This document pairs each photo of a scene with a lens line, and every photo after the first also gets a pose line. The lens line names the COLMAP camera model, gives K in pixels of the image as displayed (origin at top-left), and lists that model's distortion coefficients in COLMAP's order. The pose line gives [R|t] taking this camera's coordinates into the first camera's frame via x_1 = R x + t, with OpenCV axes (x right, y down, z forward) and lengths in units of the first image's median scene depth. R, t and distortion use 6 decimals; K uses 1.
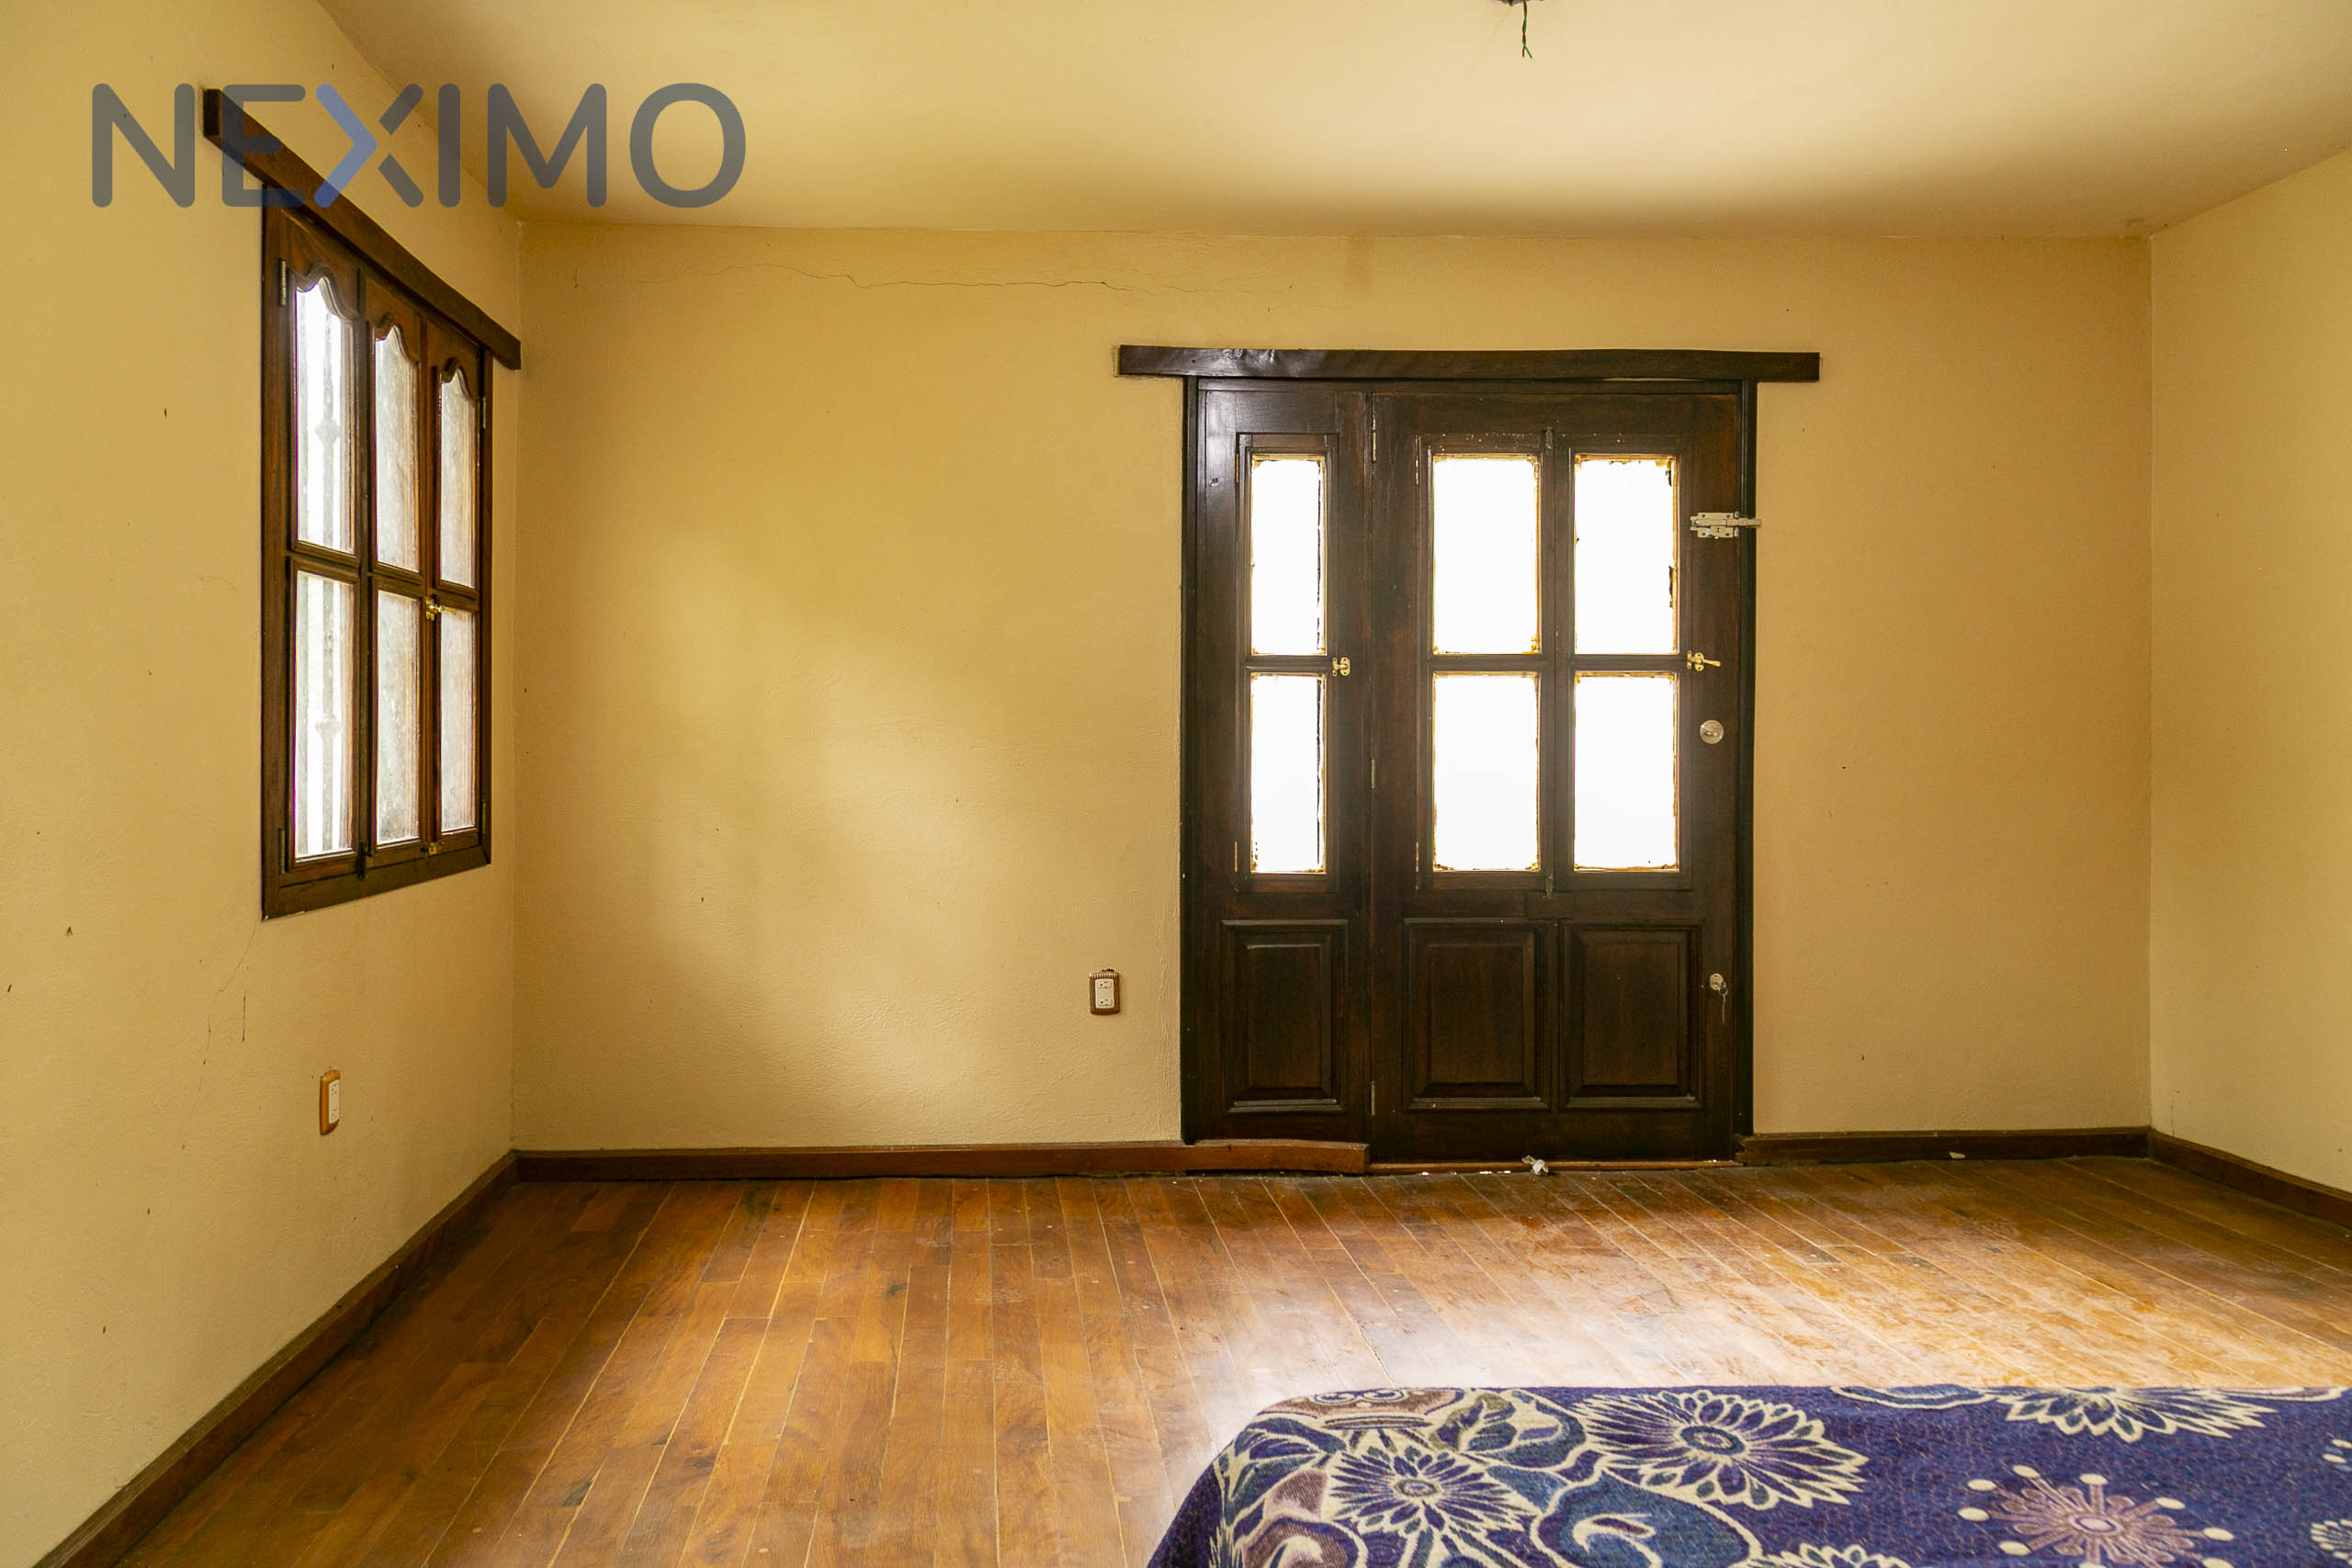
lens RADIAL K [[1610.5, 0, 1171.0], [0, 1610.5, 744.4], [0, 0, 1]] dist [0.004516, -0.001512]
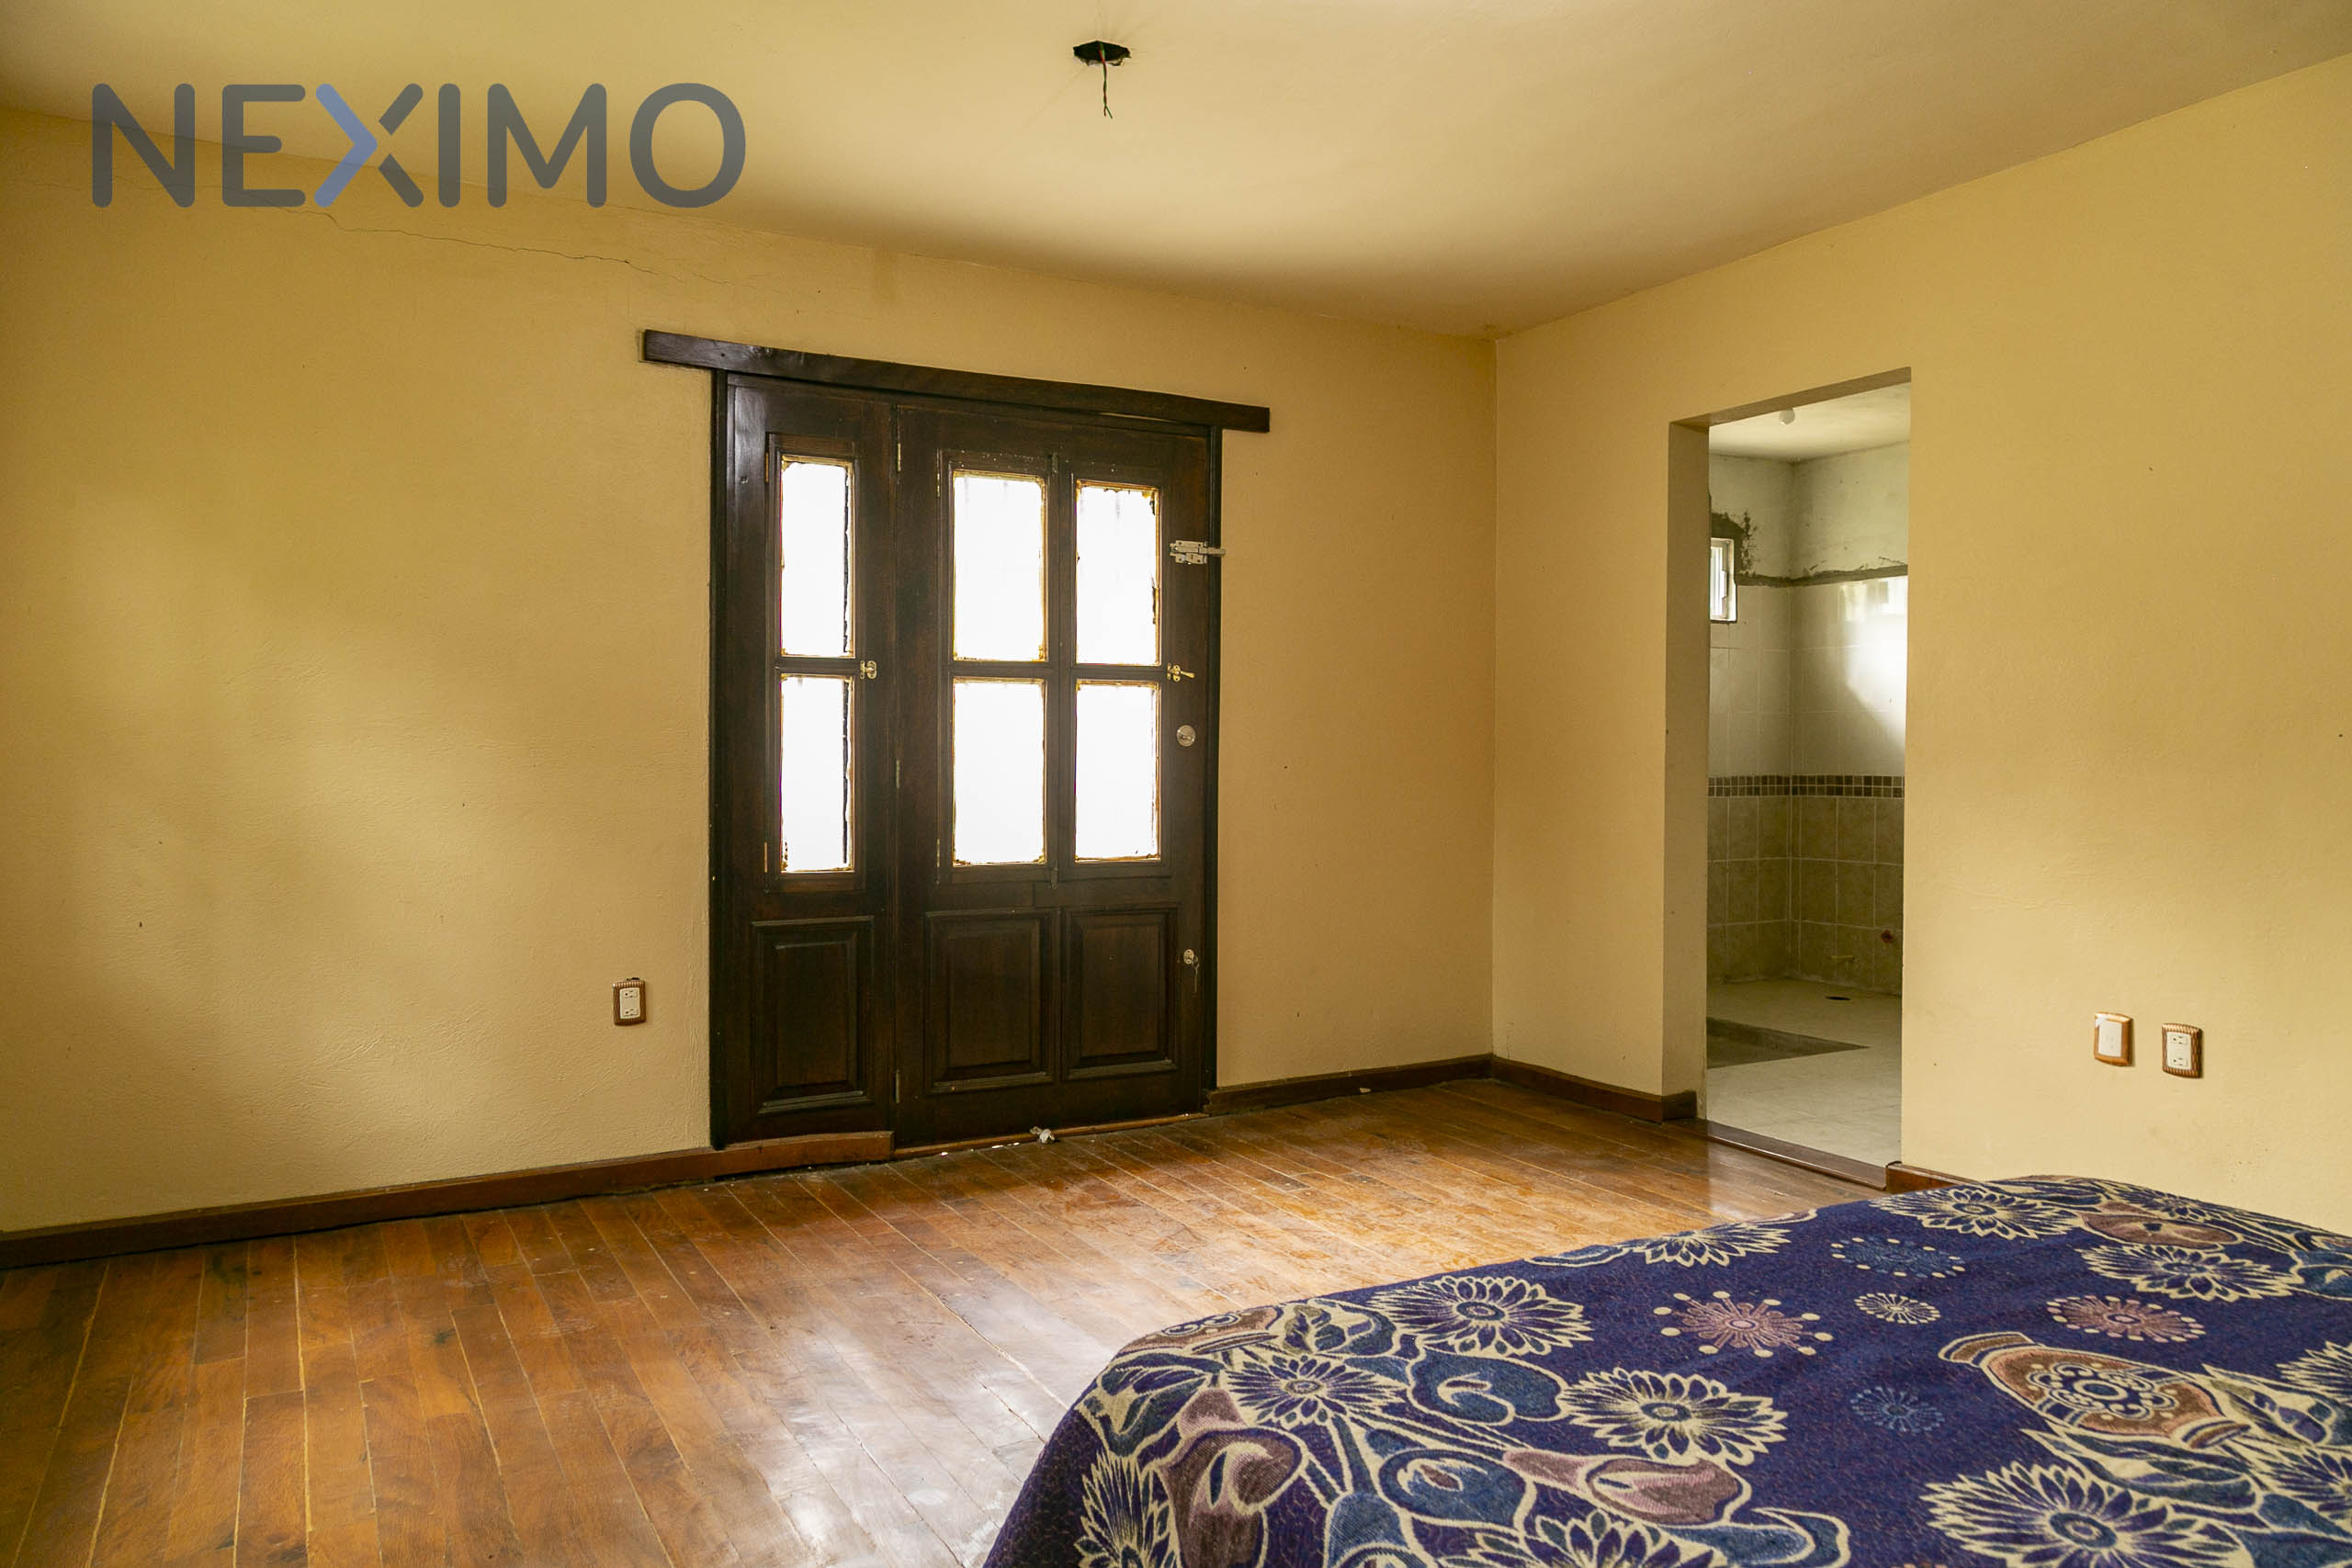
lens RADIAL K [[1602.1, 0, 1122.0], [0, 1602.1, 769.1], [0, 0, 1]] dist [0.002013, -0.001802]
pose [[0.898084, -0.002666, 0.439817, -0.213053], [-0.003425, 0.999909, 0.013056, 0.001239], [-0.439812, -0.013232, 0.897993, 0.012898]]
